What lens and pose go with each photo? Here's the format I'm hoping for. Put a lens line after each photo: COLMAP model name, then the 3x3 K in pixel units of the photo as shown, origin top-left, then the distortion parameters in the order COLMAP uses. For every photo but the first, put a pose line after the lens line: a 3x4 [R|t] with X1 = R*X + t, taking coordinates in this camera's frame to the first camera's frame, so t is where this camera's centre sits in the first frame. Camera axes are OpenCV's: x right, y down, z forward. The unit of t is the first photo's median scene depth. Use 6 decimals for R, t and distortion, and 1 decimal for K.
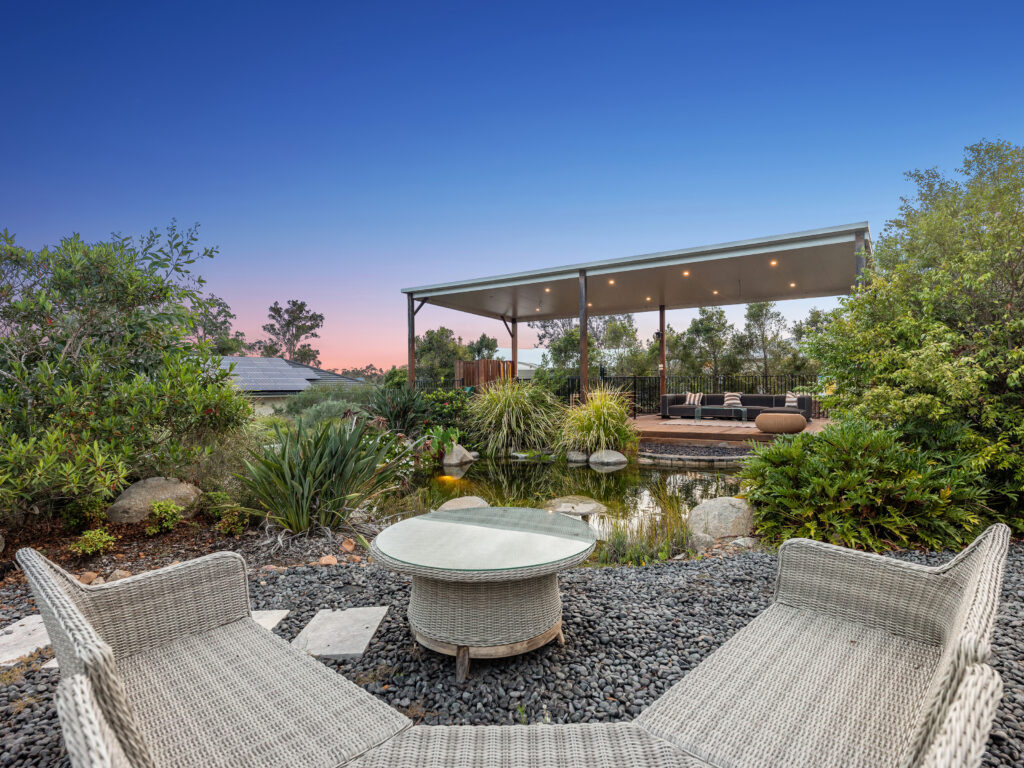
lens RADIAL K [[523.8, 0, 512.0], [0, 523.8, 384.0], [0, 0, 1]] dist [0.000095, 0.000004]
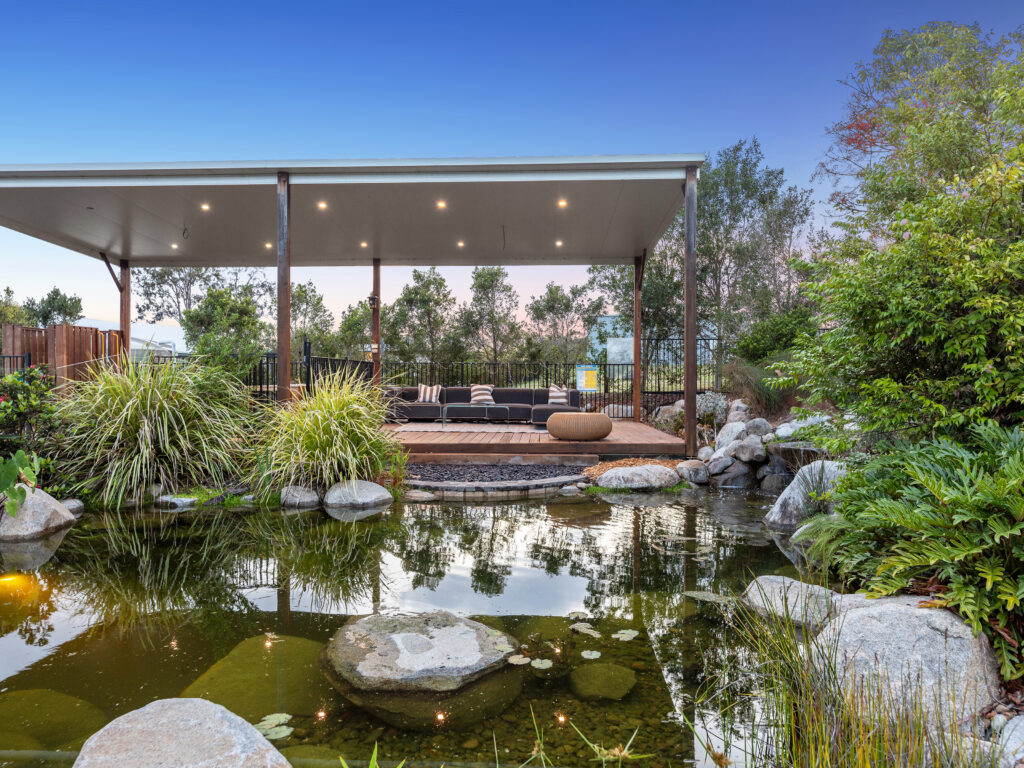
lens RADIAL K [[690.3, 0, 512.0], [0, 690.3, 384.0], [0, 0, 1]] dist [-0.009055, -0.001380]
pose [[0.856670, 0.008838, 0.515790, -0.051467], [-0.013246, 0.999900, 0.004866, 0.015086], [-0.515695, -0.011001, 0.856701, 0.253566]]
